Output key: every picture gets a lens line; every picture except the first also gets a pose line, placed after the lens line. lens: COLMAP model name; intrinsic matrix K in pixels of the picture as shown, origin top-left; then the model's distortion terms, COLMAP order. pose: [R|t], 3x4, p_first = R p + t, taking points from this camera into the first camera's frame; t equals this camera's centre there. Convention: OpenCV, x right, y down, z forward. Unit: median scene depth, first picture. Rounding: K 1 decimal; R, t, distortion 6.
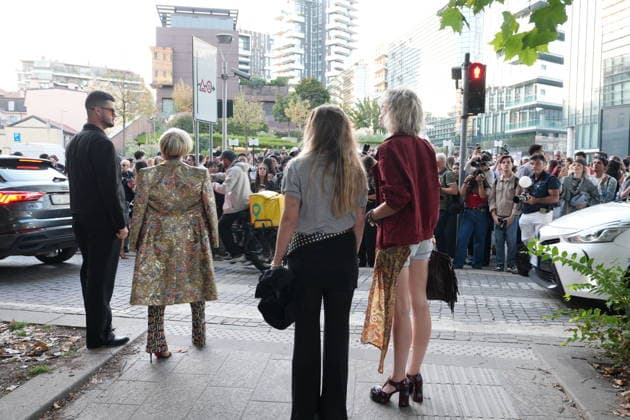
lens RADIAL K [[534.4, 0, 315.0], [0, 534.4, 210.0], [0, 0, 1]] dist [-0.035559, 0.072997]
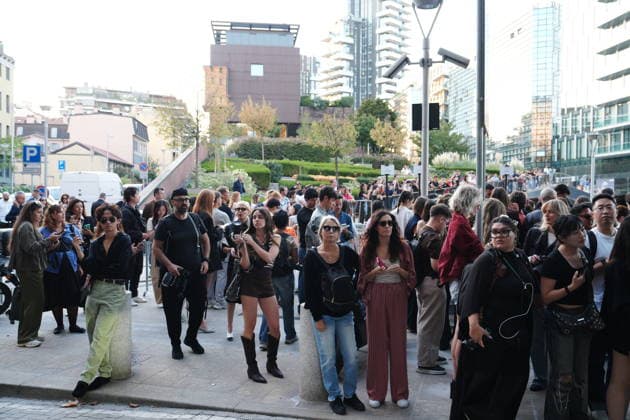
lens RADIAL K [[558.5, 0, 320.0], [0, 558.5, 211.7], [0, 0, 1]] dist [-0.020496, 0.070194]
pose [[0.997781, 0.000549, -0.066575, -0.040680], [-0.003909, 0.998724, -0.050347, -0.008019], [0.066462, 0.050496, 0.996510, 0.061502]]
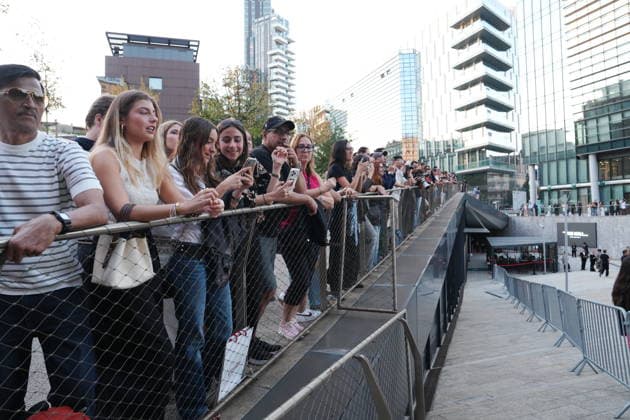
lens RADIAL K [[428.5, 0, 315.0], [0, 428.5, 210.0], [0, 0, 1]] dist [-0.098866, 0.070295]
pose [[0.989635, -0.023255, 0.141712, -0.050049], [0.034683, 0.996294, -0.078716, -0.018492], [-0.139356, 0.082815, 0.986773, 0.251172]]
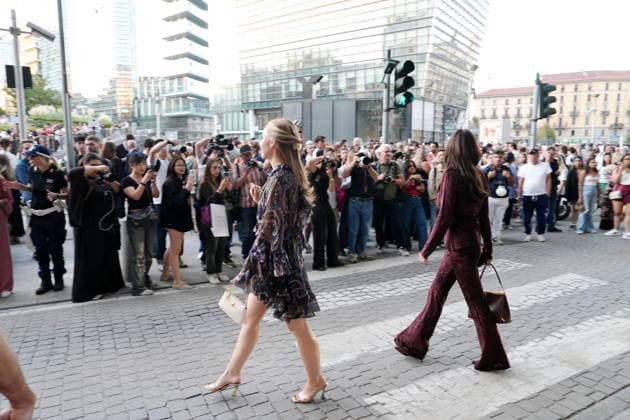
lens RADIAL K [[428.5, 0, 315.0], [0, 428.5, 210.0], [0, 0, 1]] dist [-0.098866, 0.070295]
pose [[0.748576, -0.091620, 0.656688, -0.042274], [0.040537, 0.994878, 0.092595, -0.006761], [-0.661808, -0.042695, 0.748456, 0.048120]]
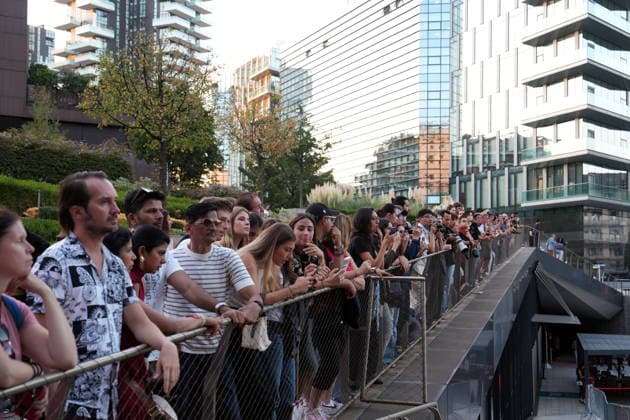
lens RADIAL K [[870.4, 0, 315.2], [0, 870.4, 213.3], [0, 0, 1]] dist [0.169968, 0.003504]
pose [[0.973442, 0.023887, 0.227685, -0.066955], [0.008070, 0.990343, -0.138403, -0.017634], [-0.228793, 0.136565, 0.963848, 0.210121]]
